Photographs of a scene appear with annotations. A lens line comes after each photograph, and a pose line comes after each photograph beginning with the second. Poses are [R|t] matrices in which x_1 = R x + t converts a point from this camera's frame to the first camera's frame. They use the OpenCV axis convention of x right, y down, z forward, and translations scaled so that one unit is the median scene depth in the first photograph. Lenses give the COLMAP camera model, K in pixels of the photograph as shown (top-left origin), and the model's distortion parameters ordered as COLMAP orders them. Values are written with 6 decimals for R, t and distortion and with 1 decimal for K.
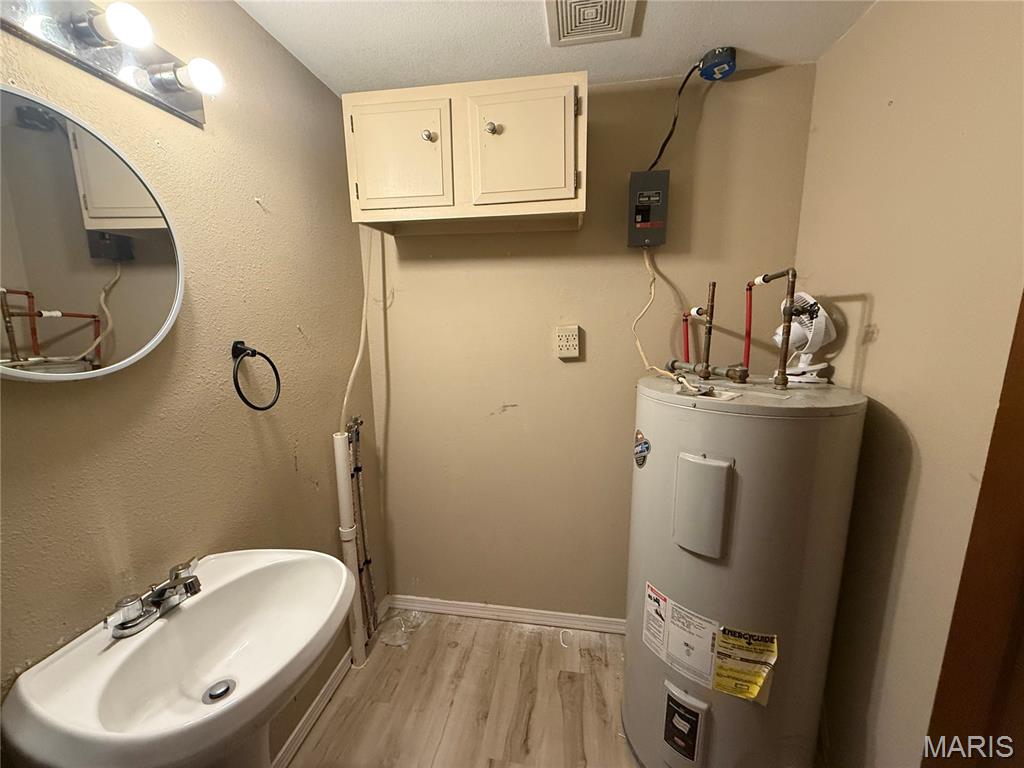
lens RADIAL K [[408.0, 0, 512.6], [0, 408.0, 385.7], [0, 0, 1]] dist [0.003513, 0.000330]
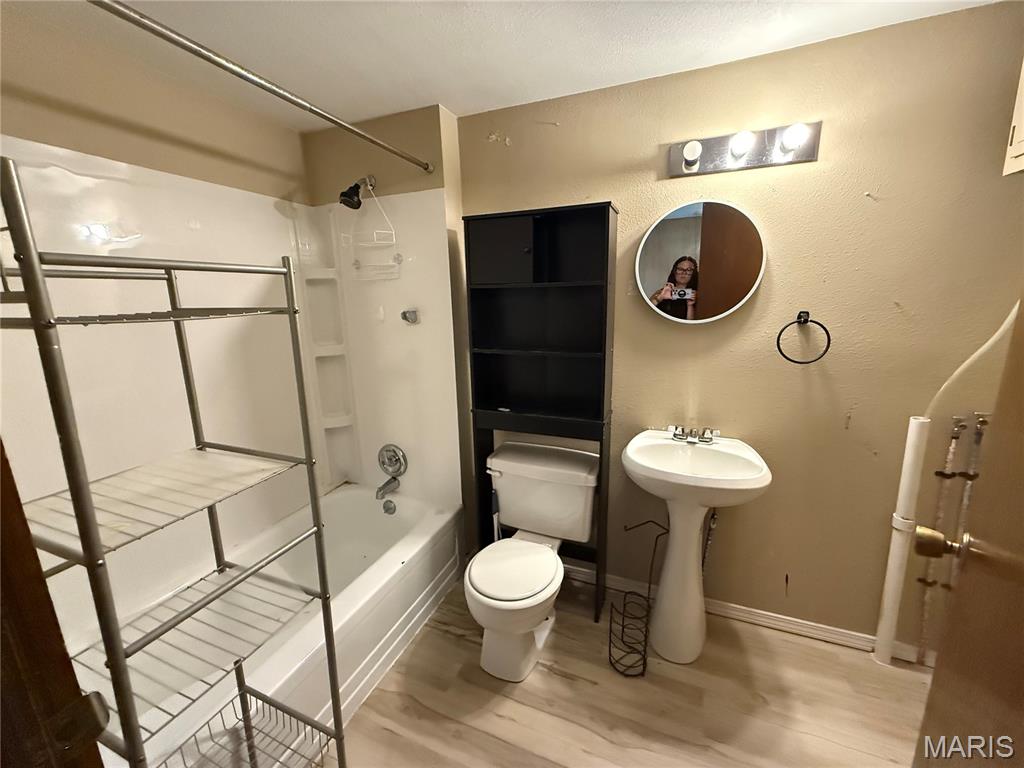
lens RADIAL K [[408.0, 0, 510.7], [0, 408.0, 382.0], [0, 0, 1]] dist [0.003513, 0.000330]
pose [[-0.225020, 0.203362, -0.952895, 0.858458], [-0.147818, 0.959532, 0.239685, -0.060671], [0.963076, 0.194789, -0.185854, 0.328597]]
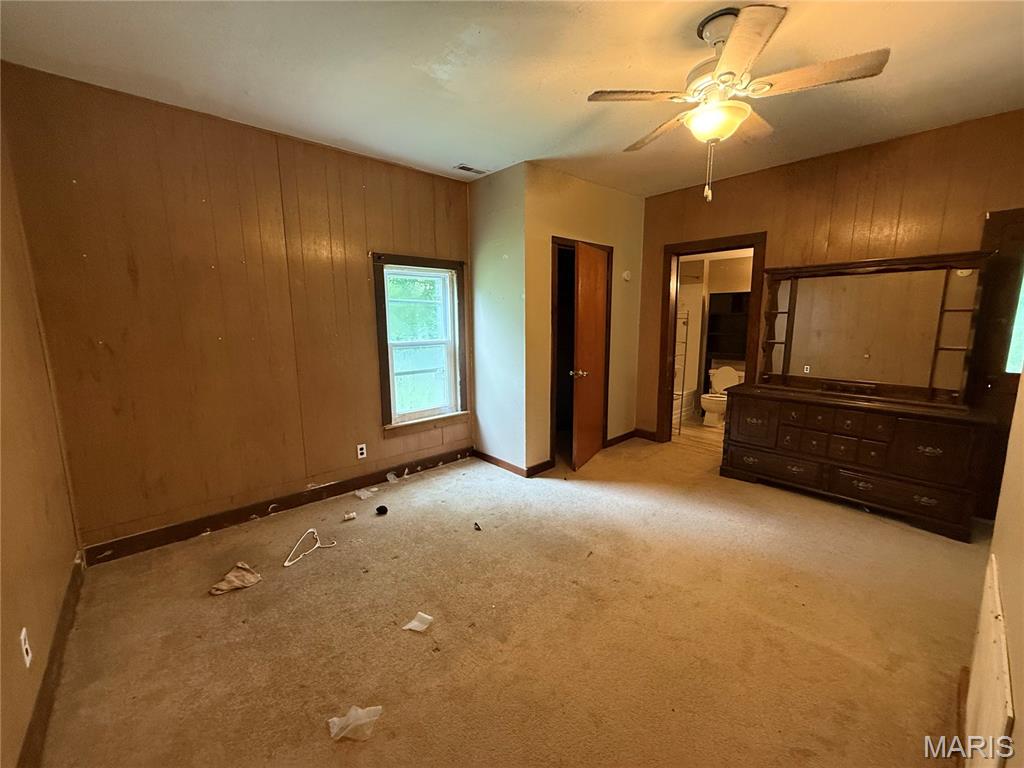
lens RADIAL K [[408.0, 0, 514.2], [0, 408.0, 384.1], [0, 0, 1]] dist [0.003513, 0.000330]
pose [[-0.644827, 0.132206, -0.752808, 5.062773], [-0.125136, 0.953377, 0.274616, -0.293405], [0.754015, 0.271284, -0.598219, 1.318161]]
